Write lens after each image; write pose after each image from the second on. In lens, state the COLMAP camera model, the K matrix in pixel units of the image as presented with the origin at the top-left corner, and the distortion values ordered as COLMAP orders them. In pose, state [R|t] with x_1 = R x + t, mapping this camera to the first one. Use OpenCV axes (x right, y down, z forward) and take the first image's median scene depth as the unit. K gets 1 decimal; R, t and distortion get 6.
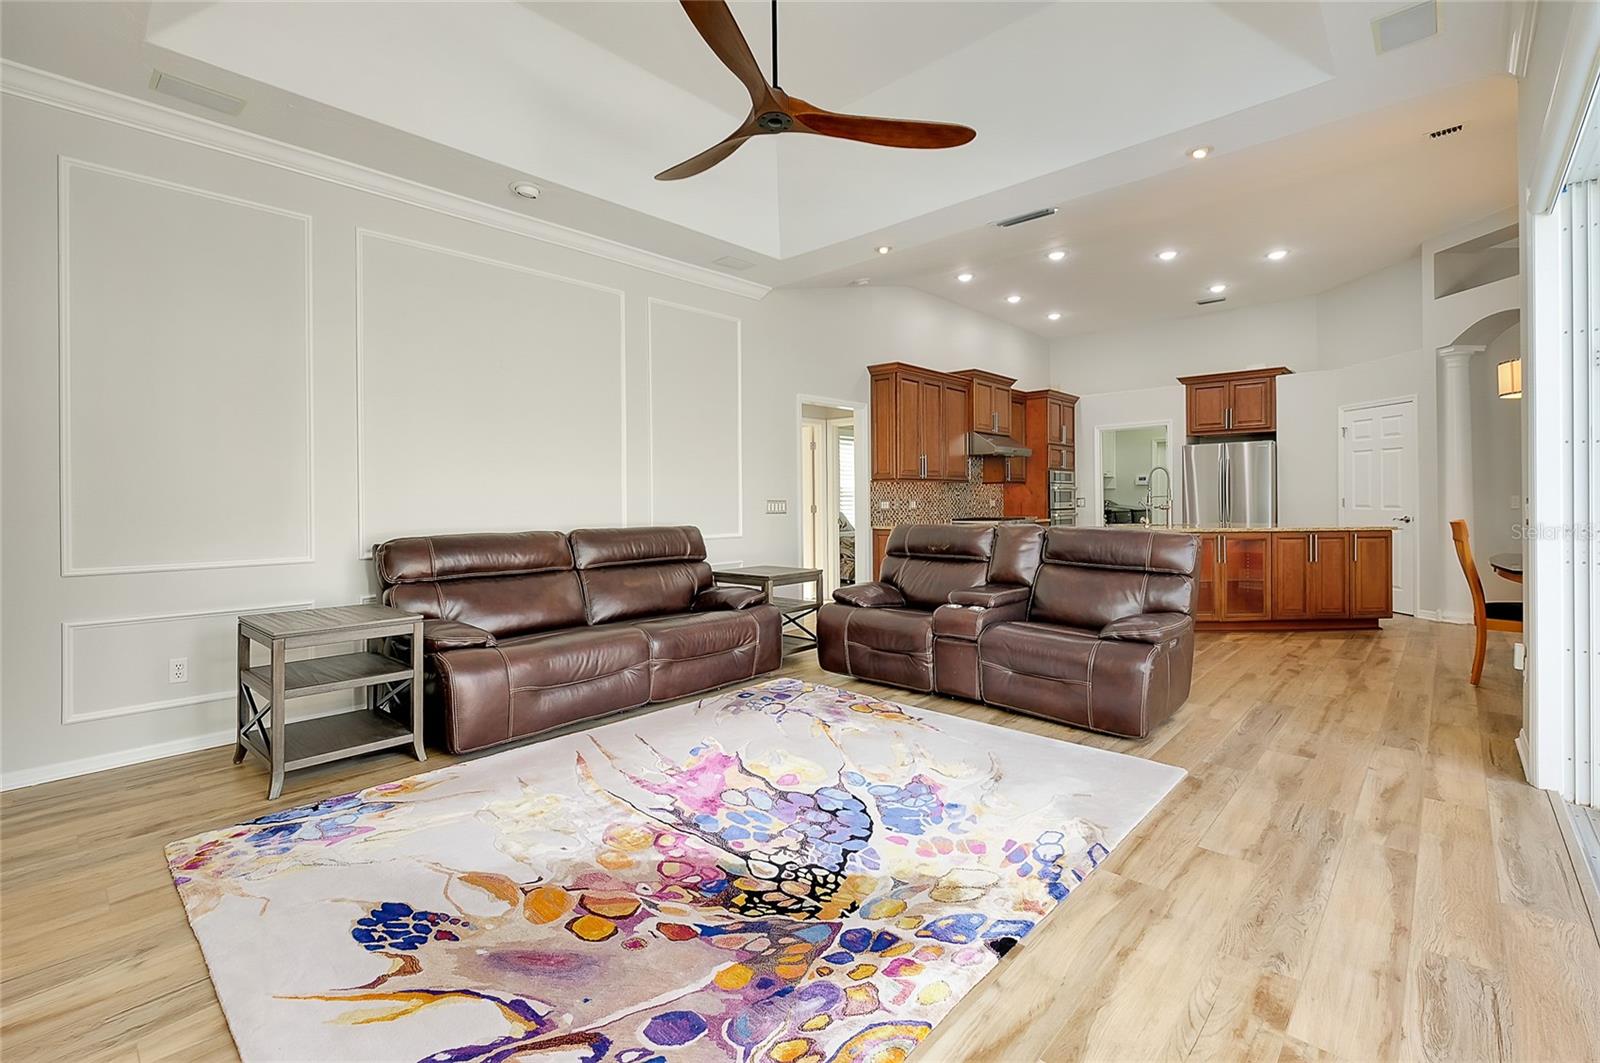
lens RADIAL K [[703.7, 0, 810.5], [0, 703.7, 501.2], [0, 0, 1]] dist [-0.000892, -0.000275]
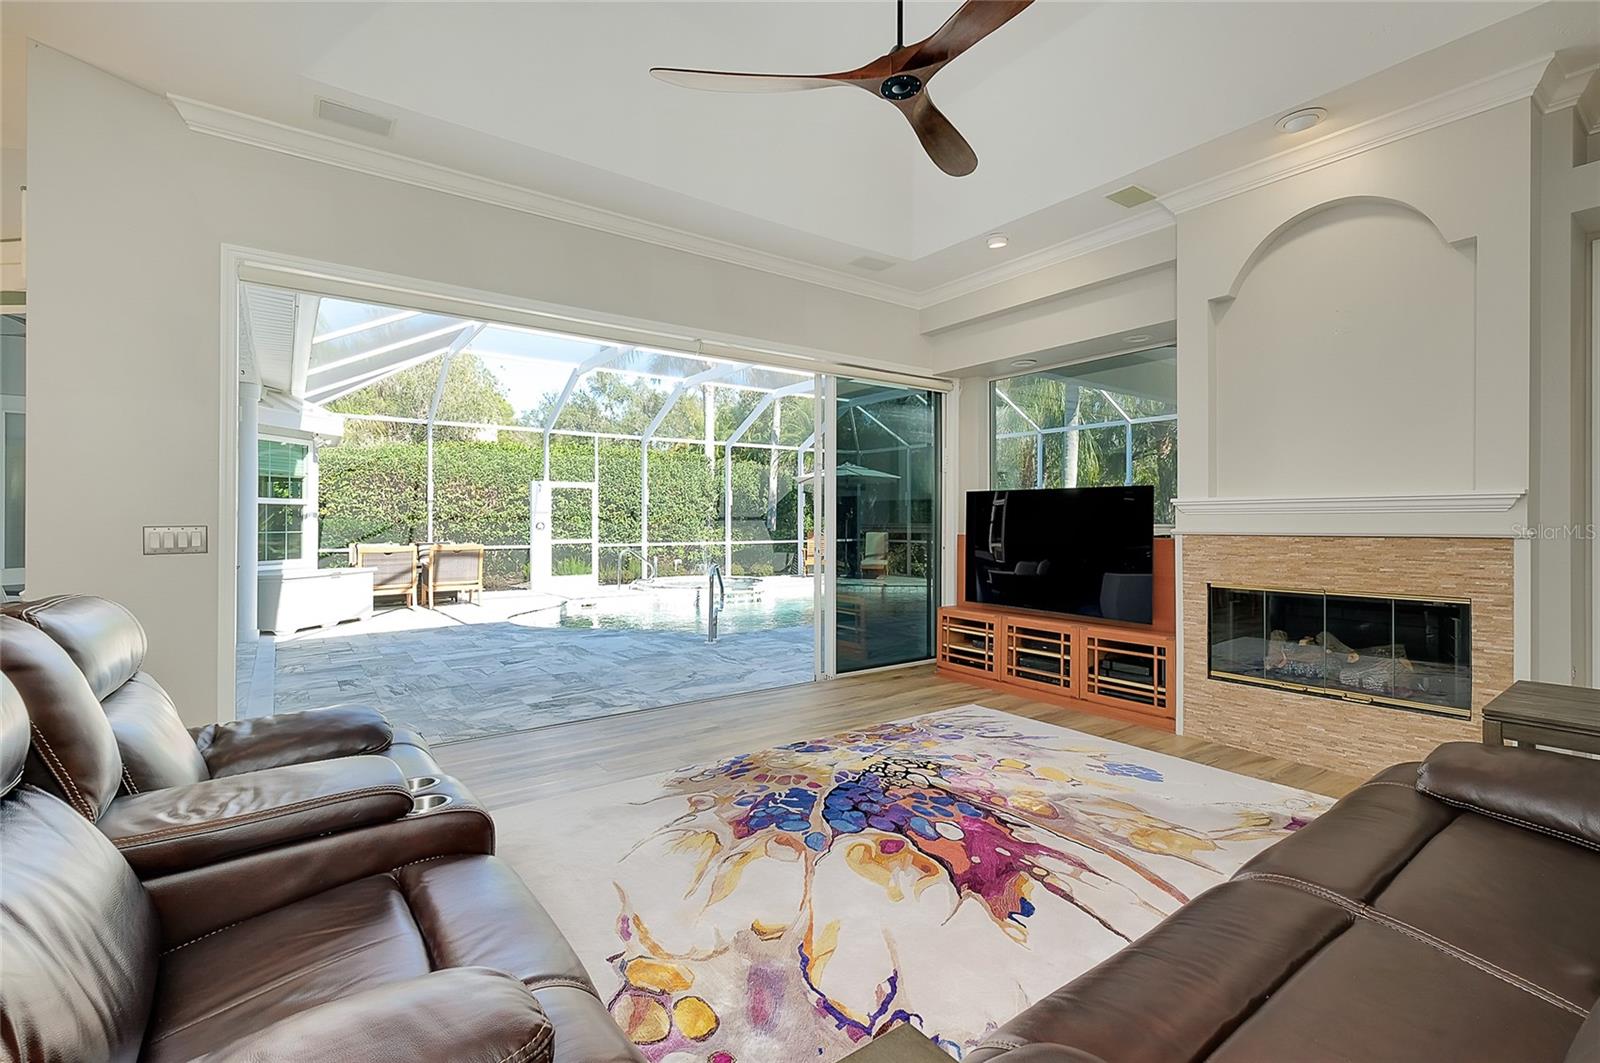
lens RADIAL K [[730.4, 0, 807.9], [0, 730.4, 519.5], [0, 0, 1]] dist [-0.002742, -0.000466]
pose [[-0.979636, 0.009838, 0.200540, -0.140479], [0.009242, 0.999950, -0.003908, -0.007410], [-0.200568, -0.001975, -0.979678, 2.312096]]
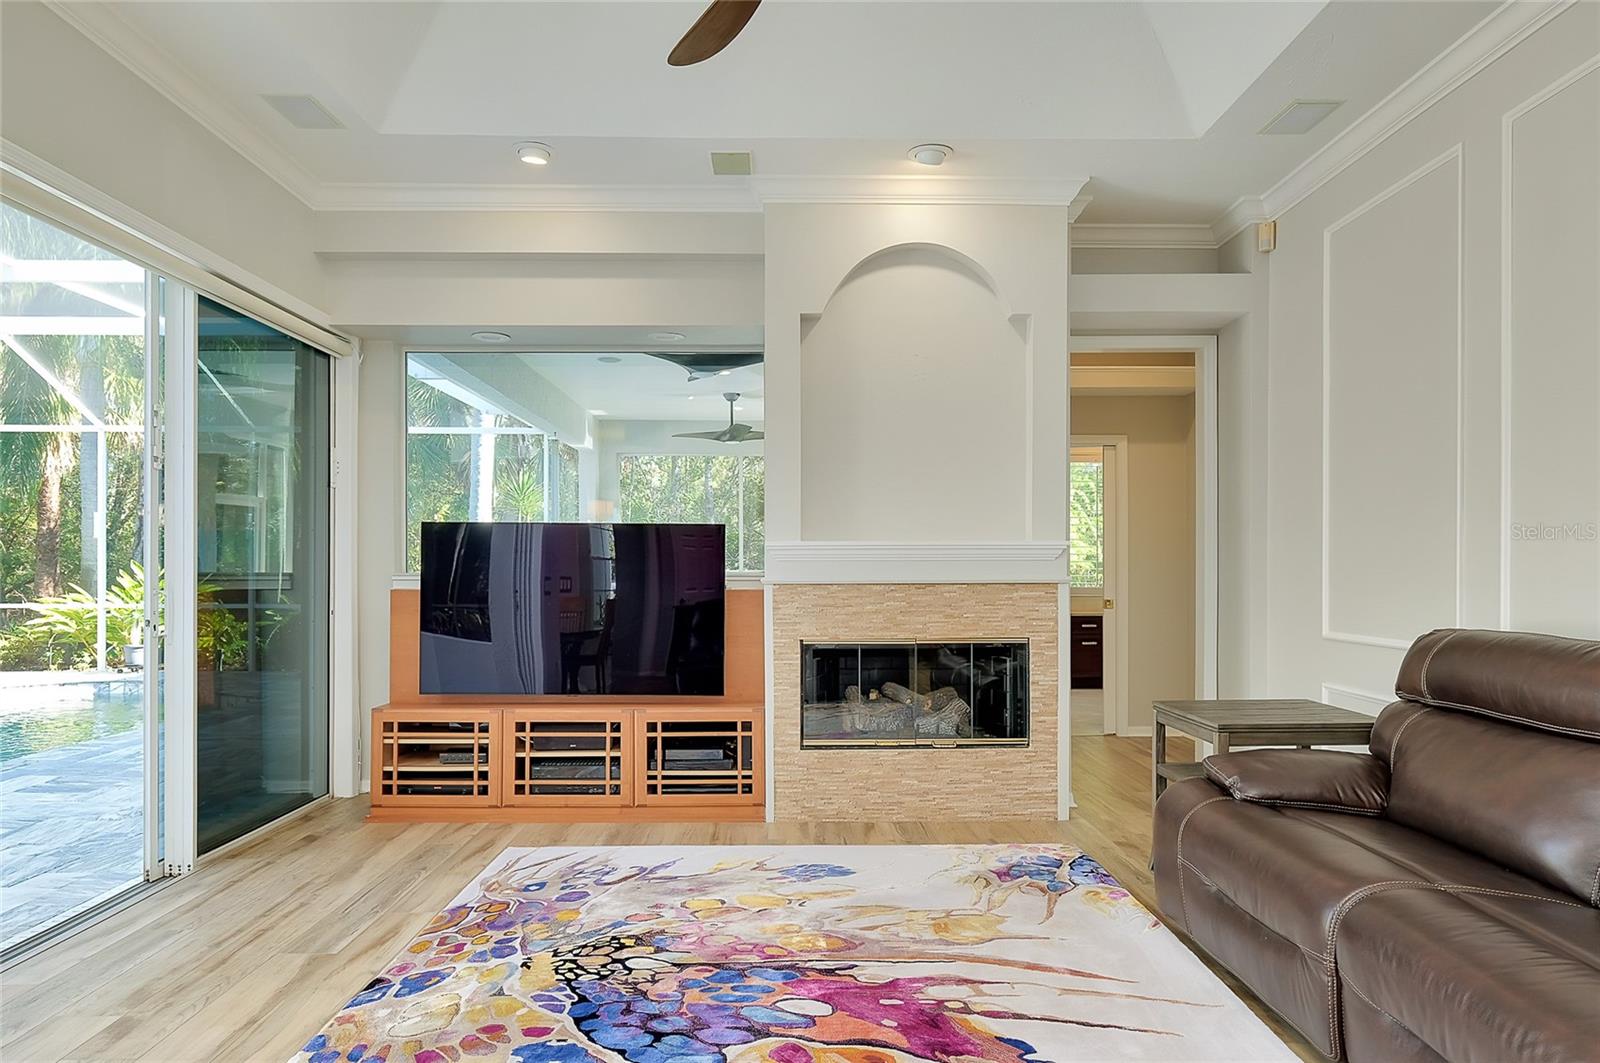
lens RADIAL K [[998.1, 0, 809.2], [0, 998.1, 567.5], [0, 0, 1]] dist [0.010097, -0.000545]
pose [[-0.726195, 0.009029, -0.687430, 0.635551], [0.006366, 0.999959, 0.006410, -0.016134], [0.687459, 0.000279, -0.726223, 1.952243]]
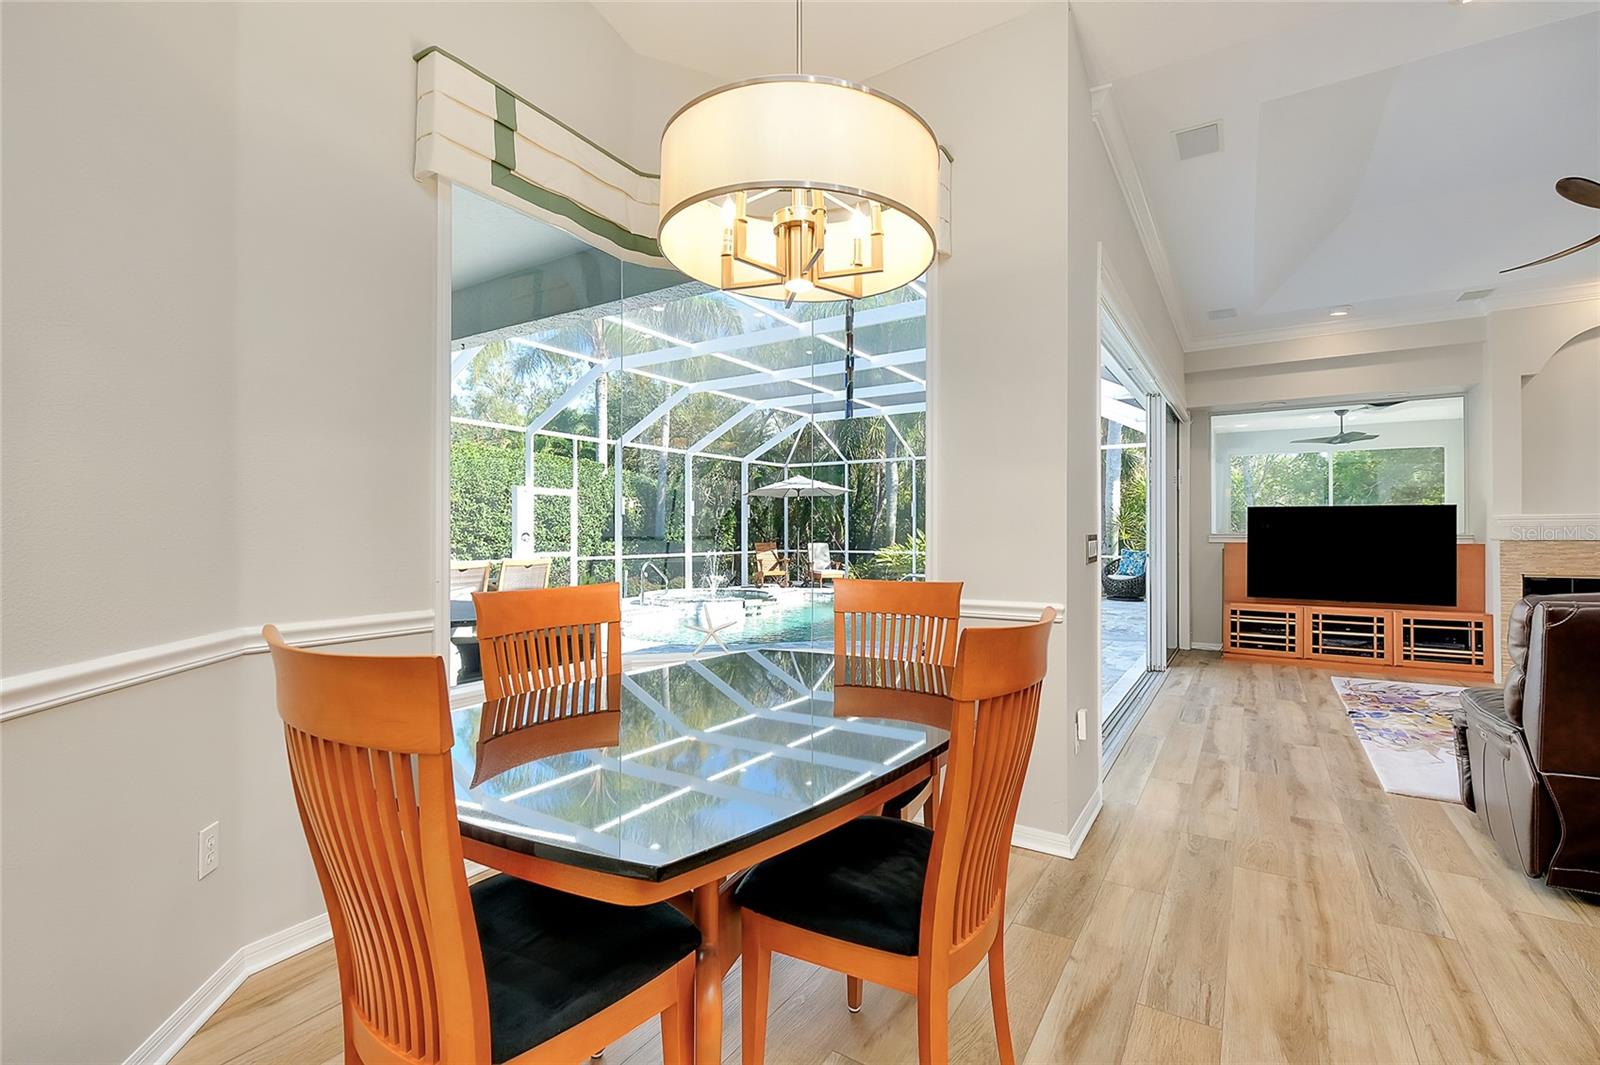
lens RADIAL K [[724.5, 0, 800.0], [0, 724.5, 532.5], [0, 0, 1]] dist [-0.003473, -0.000686]
pose [[-0.984346, 0.009225, -0.176007, 1.988241], [0.009244, 0.999957, 0.000715, -0.019781], [0.176006, -0.000923, -0.984389, 2.390605]]
